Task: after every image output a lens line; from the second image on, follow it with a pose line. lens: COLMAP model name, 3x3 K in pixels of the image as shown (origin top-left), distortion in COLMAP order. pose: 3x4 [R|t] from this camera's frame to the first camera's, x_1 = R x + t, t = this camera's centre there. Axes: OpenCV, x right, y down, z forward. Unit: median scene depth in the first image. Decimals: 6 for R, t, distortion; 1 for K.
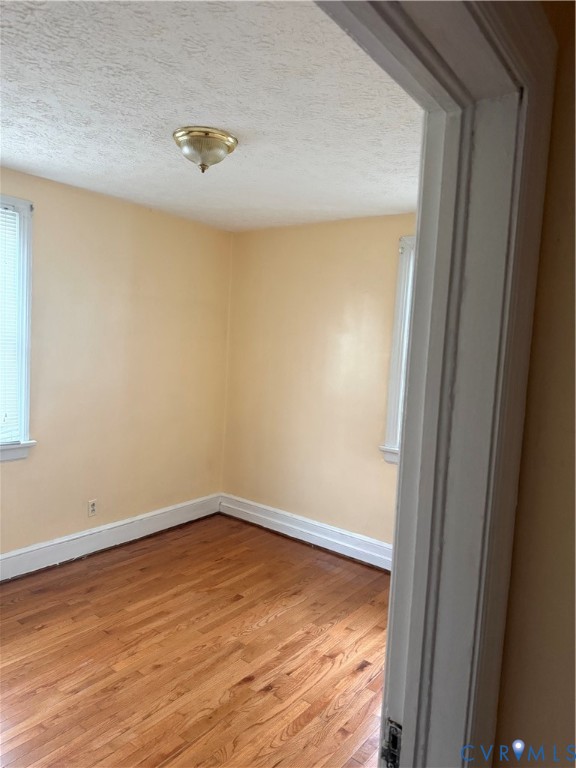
lens RADIAL K [[550.1, 0, 284.8], [0, 550.1, 384.6], [0, 0, 1]] dist [0.025455, -0.037283]
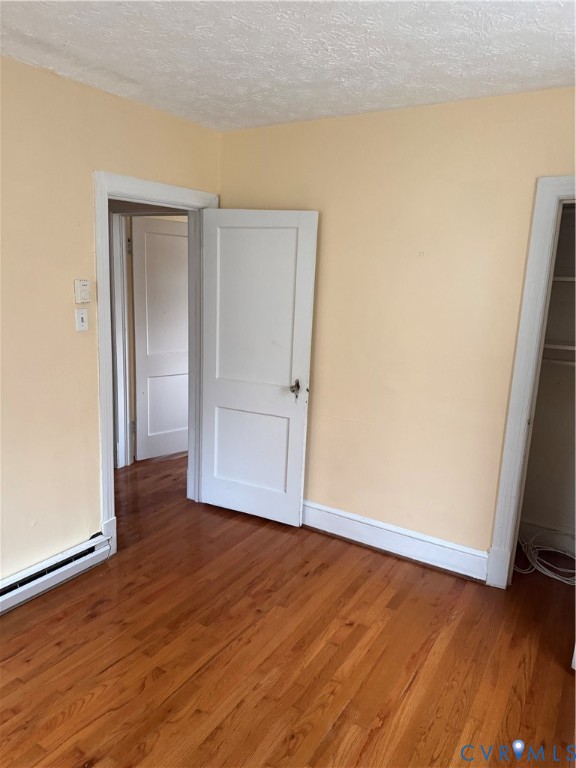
lens RADIAL K [[550.1, 0, 284.8], [0, 550.1, 384.6], [0, 0, 1]] dist [0.025455, -0.037283]
pose [[-0.991128, -0.073568, -0.110697, -0.179481], [-0.101533, 0.956534, 0.273373, -0.152111], [0.085774, 0.282187, -0.955517, 1.689130]]
